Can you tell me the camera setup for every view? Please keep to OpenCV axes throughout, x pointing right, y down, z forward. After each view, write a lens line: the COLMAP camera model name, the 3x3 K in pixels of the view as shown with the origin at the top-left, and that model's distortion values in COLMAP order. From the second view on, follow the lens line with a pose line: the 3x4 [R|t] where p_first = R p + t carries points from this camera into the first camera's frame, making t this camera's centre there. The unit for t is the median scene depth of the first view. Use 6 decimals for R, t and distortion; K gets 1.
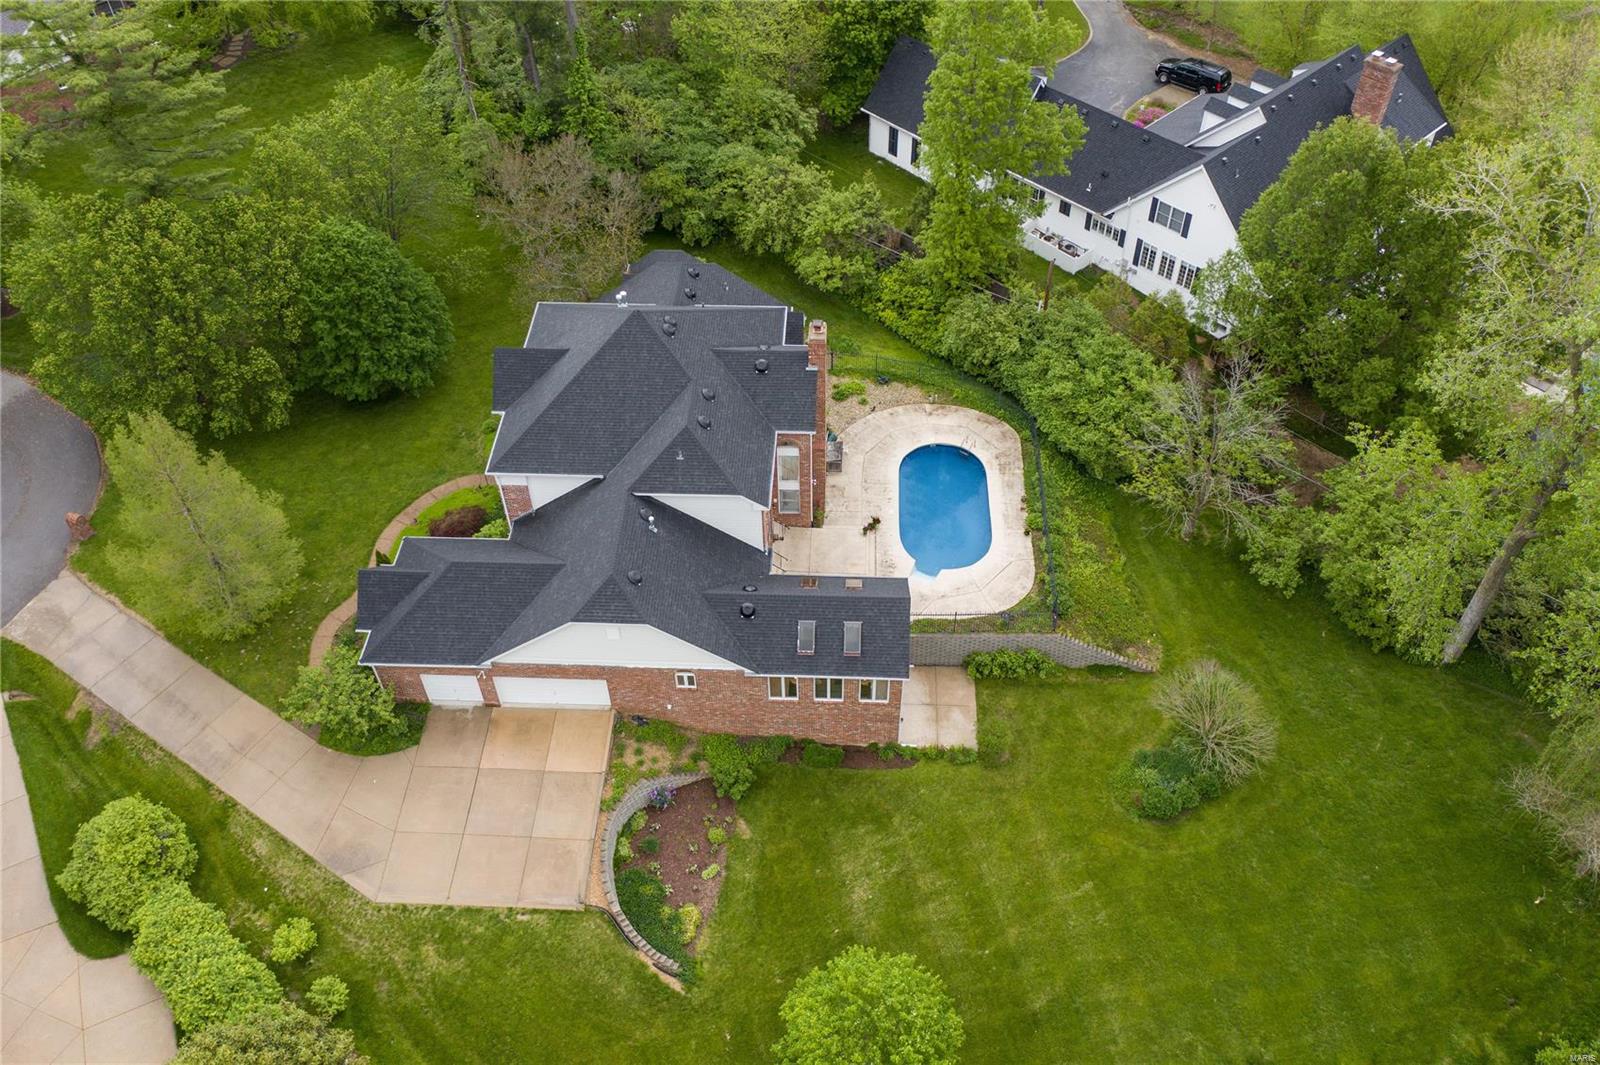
lens RADIAL K [[1280.1, 0, 803.4], [0, 1280.1, 529.5], [0, 0, 1]] dist [-0.000218, 0.004942]
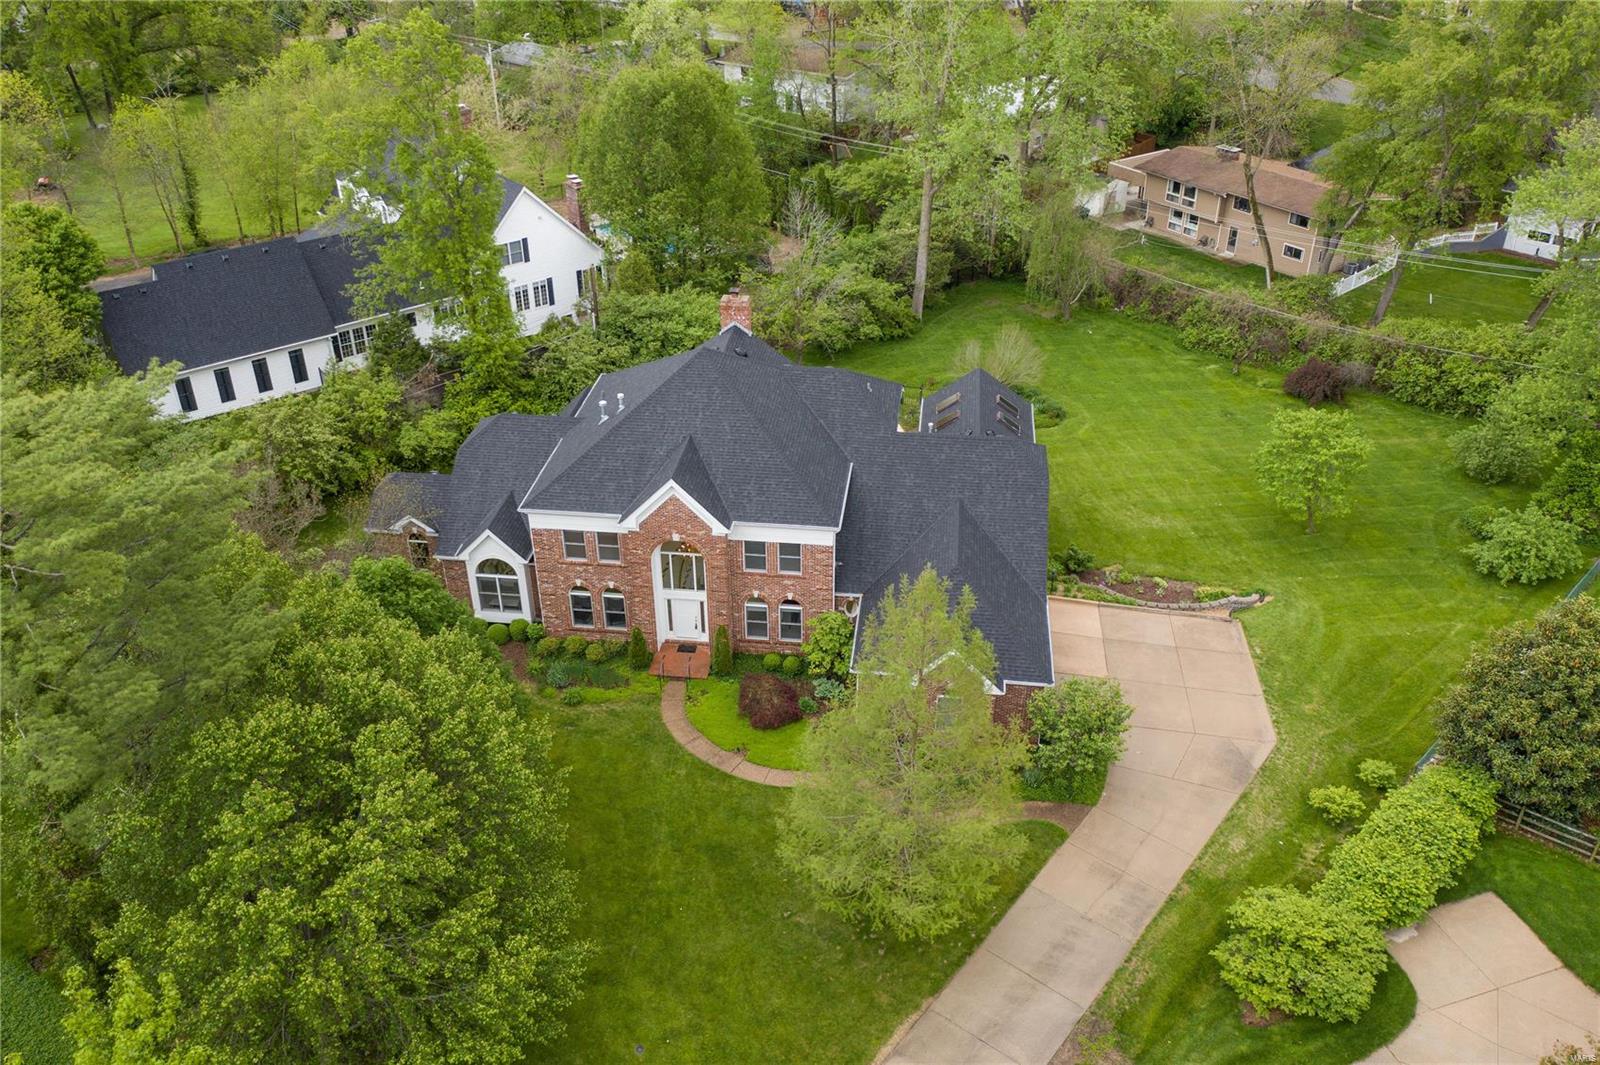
lens RADIAL K [[1280.1, 0, 804.9], [0, 1280.1, 529.3], [0, 0, 1]] dist [-0.000218, 0.004942]
pose [[0.070660, -0.509980, 0.857279, -1.001518], [0.731594, 0.610707, 0.302998, -0.324769], [-0.678069, 0.605770, 0.416251, 0.674096]]
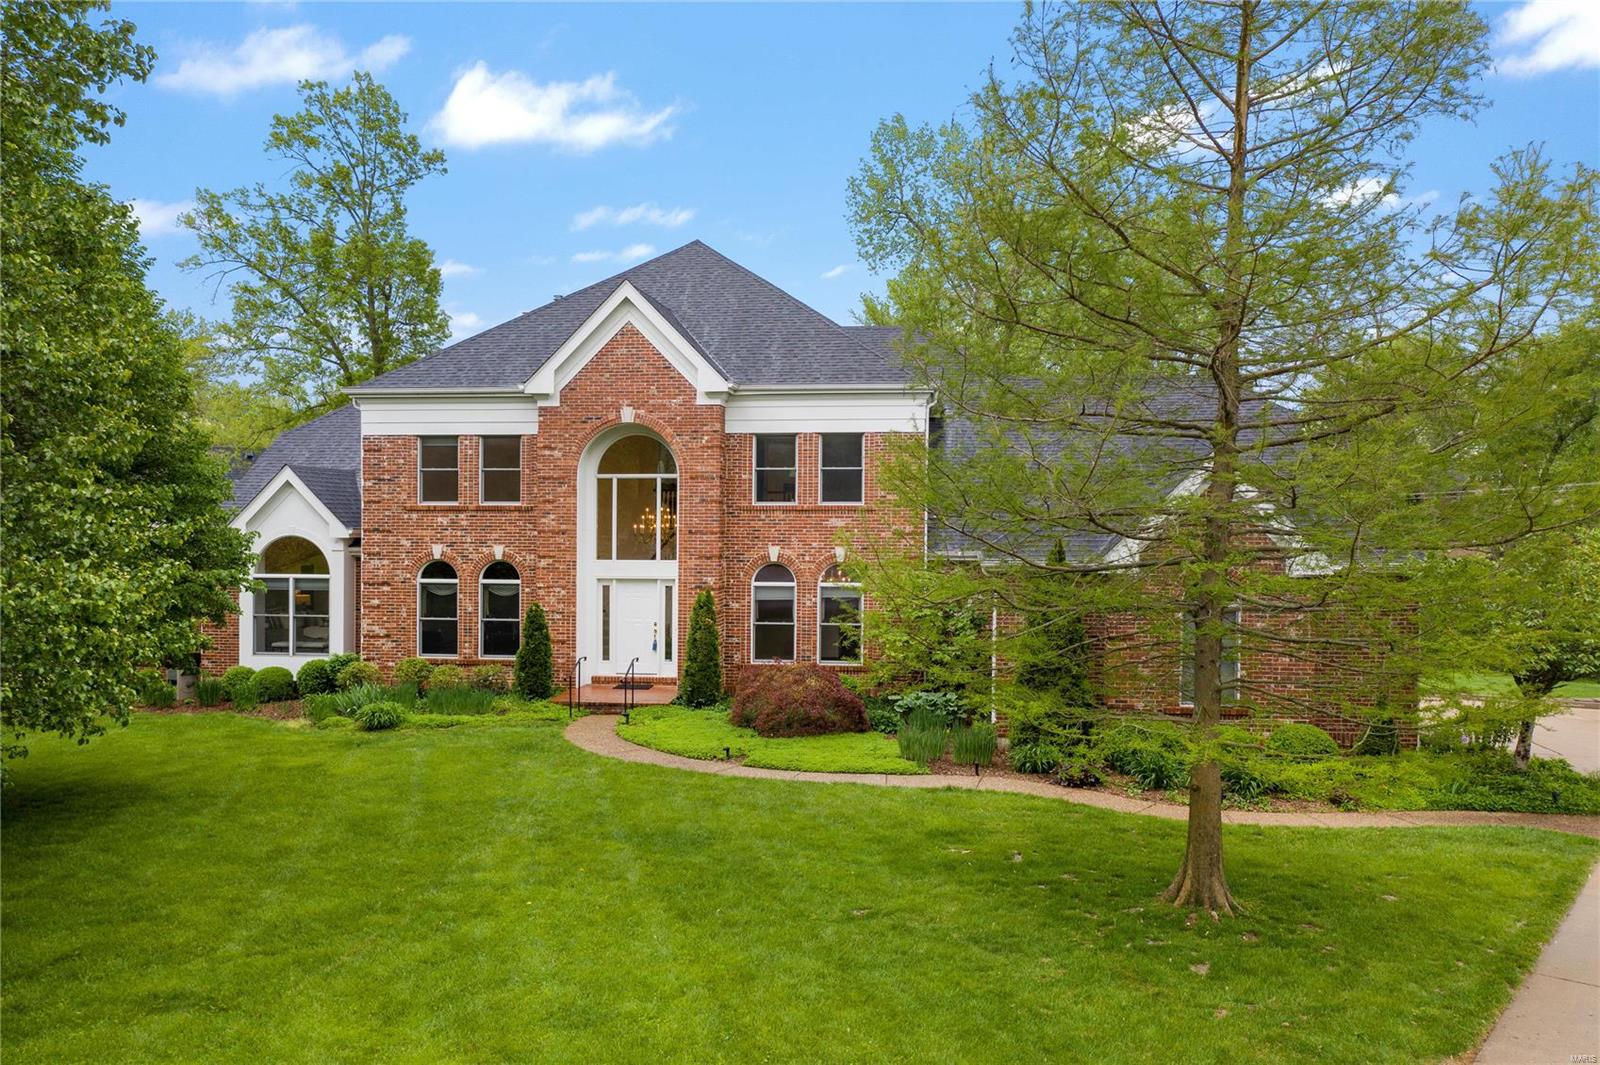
lens RADIAL K [[1280.1, 0, 811.1], [0, 1280.1, 536.3], [0, 0, 1]] dist [-0.000218, 0.004942]
pose [[0.074043, 0.003108, 0.997250, -0.714941], [0.723906, 0.687631, -0.055891, -0.013707], [-0.685914, 0.726054, 0.048664, 1.068681]]
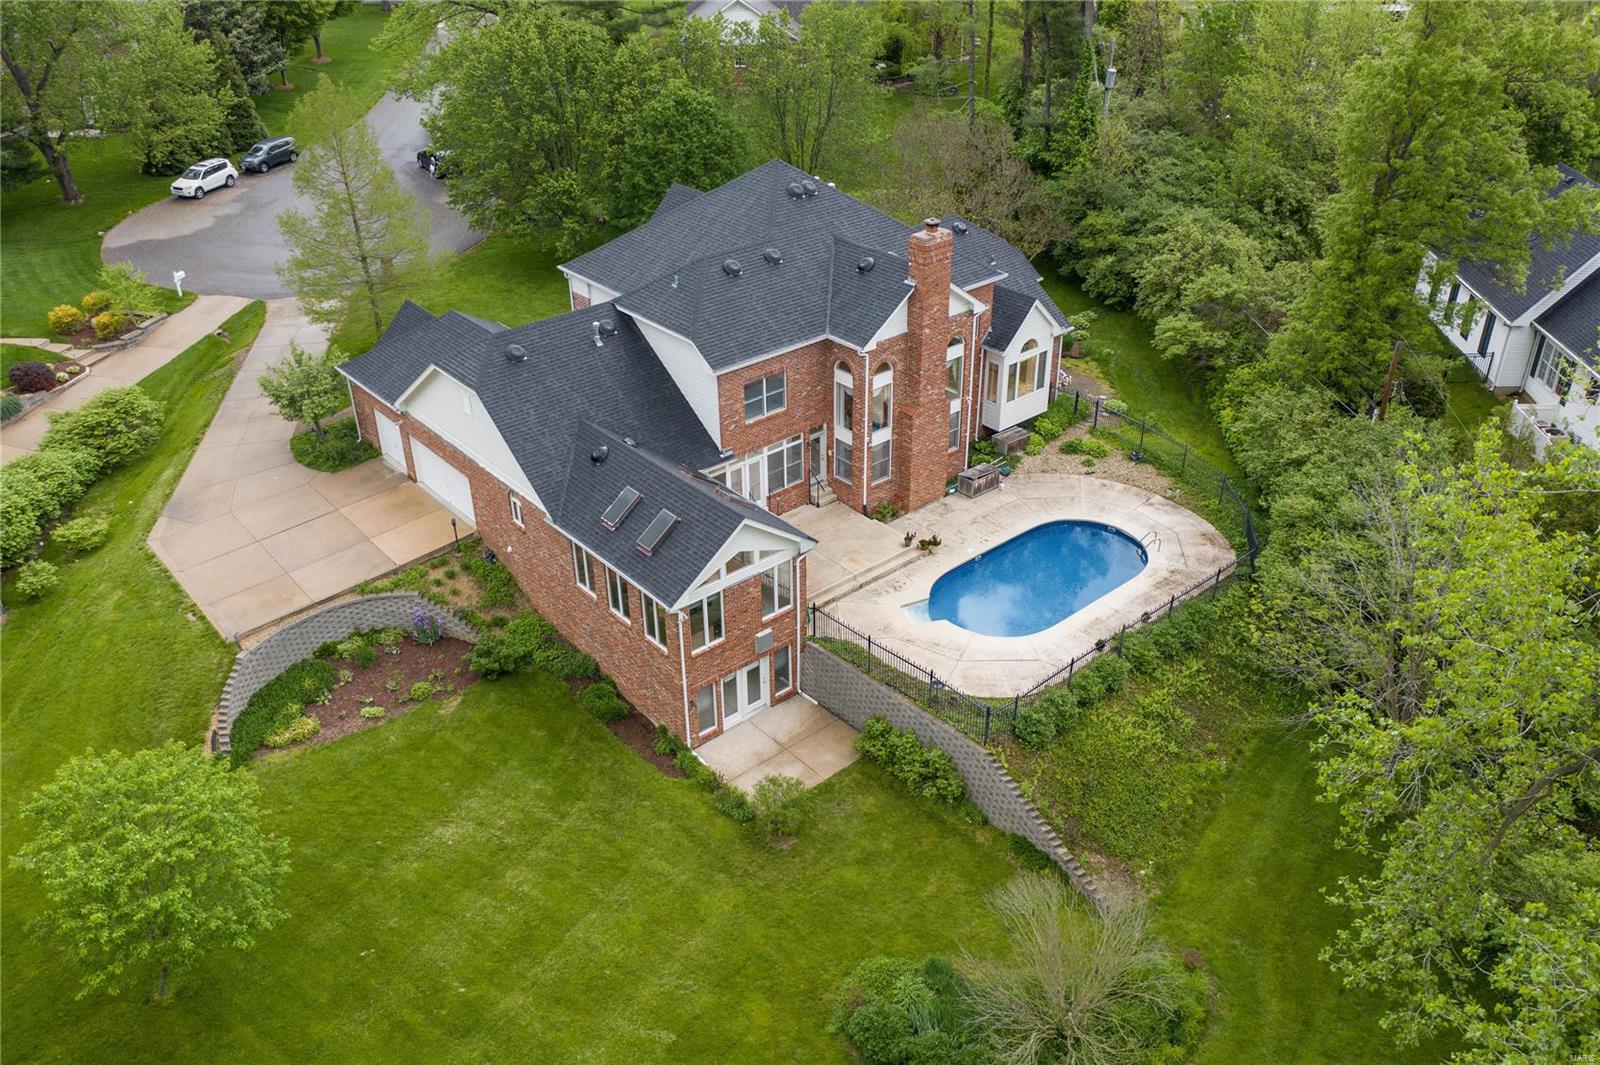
lens RADIAL K [[1280.1, 0, 801.8], [0, 1280.1, 530.6], [0, 0, 1]] dist [-0.000218, 0.004942]
pose [[0.682222, 0.377019, -0.626442, 0.512217], [-0.529862, 0.845330, -0.068288, 0.086070], [0.503804, 0.378515, 0.776471, 0.464296]]
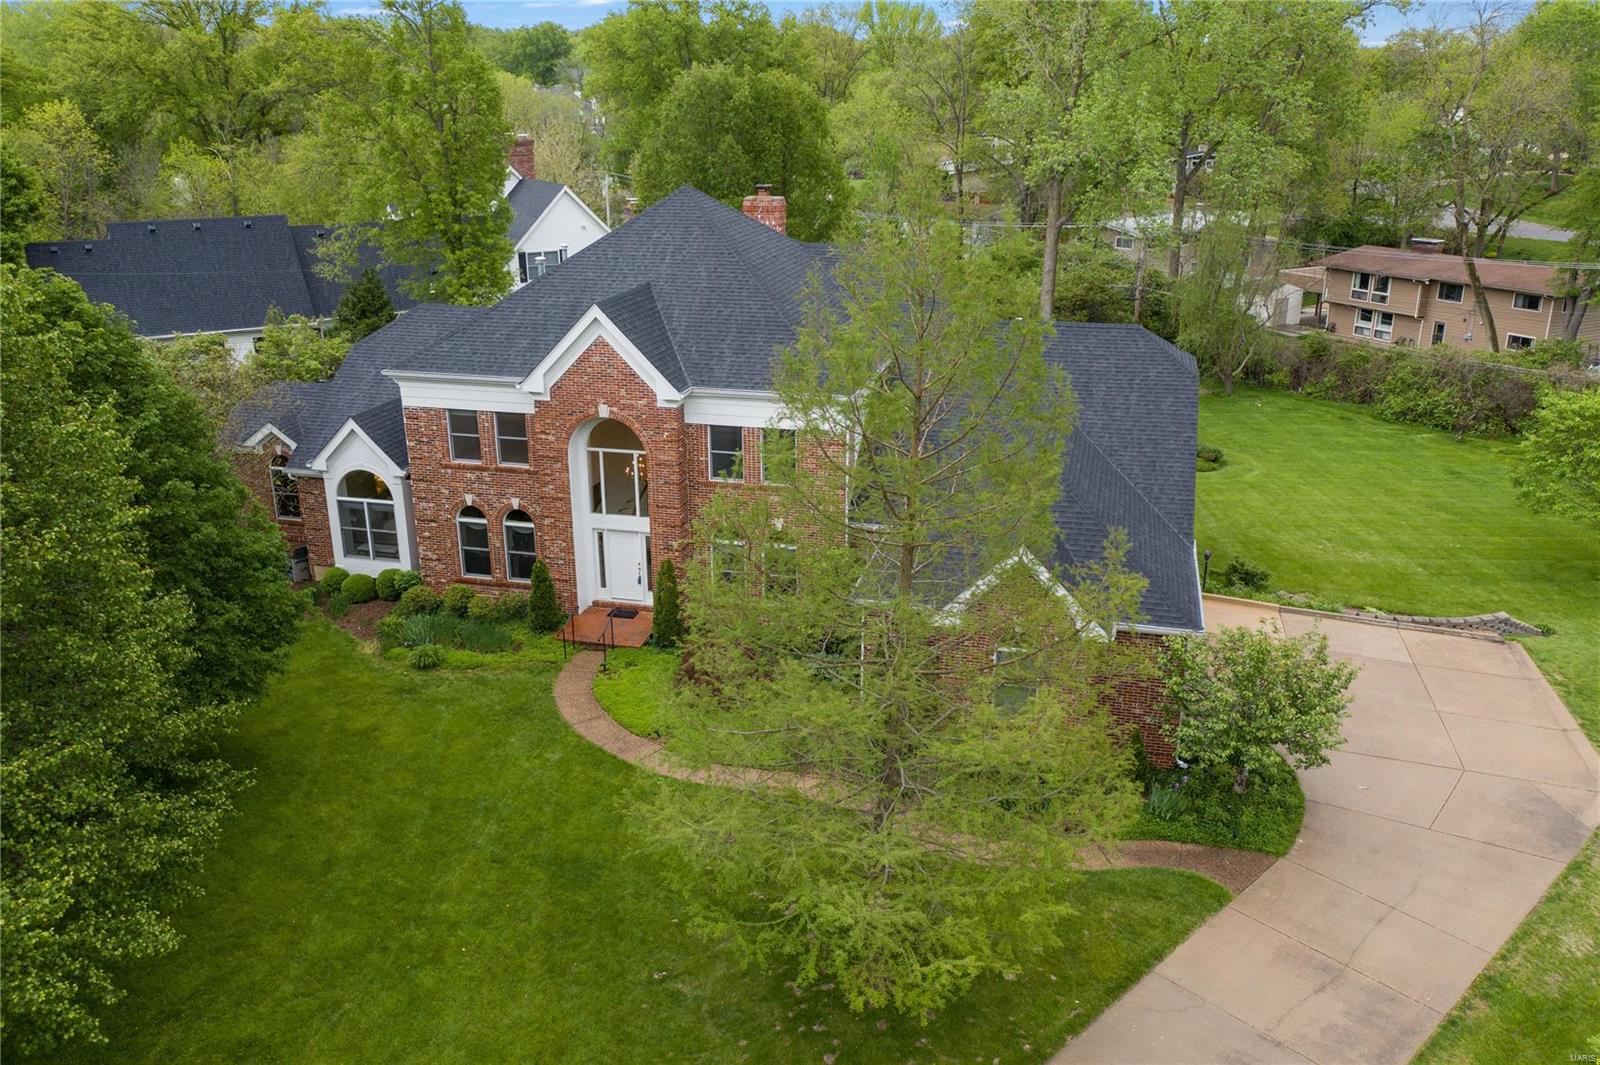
lens RADIAL K [[1280.1, 0, 803.8], [0, 1280.1, 526.1], [0, 0, 1]] dist [-0.000218, 0.004942]
pose [[0.200514, -0.307207, 0.930278, -0.782462], [0.717028, 0.693071, 0.074324, -0.061871], [-0.667581, 0.652132, 0.359247, 0.874123]]
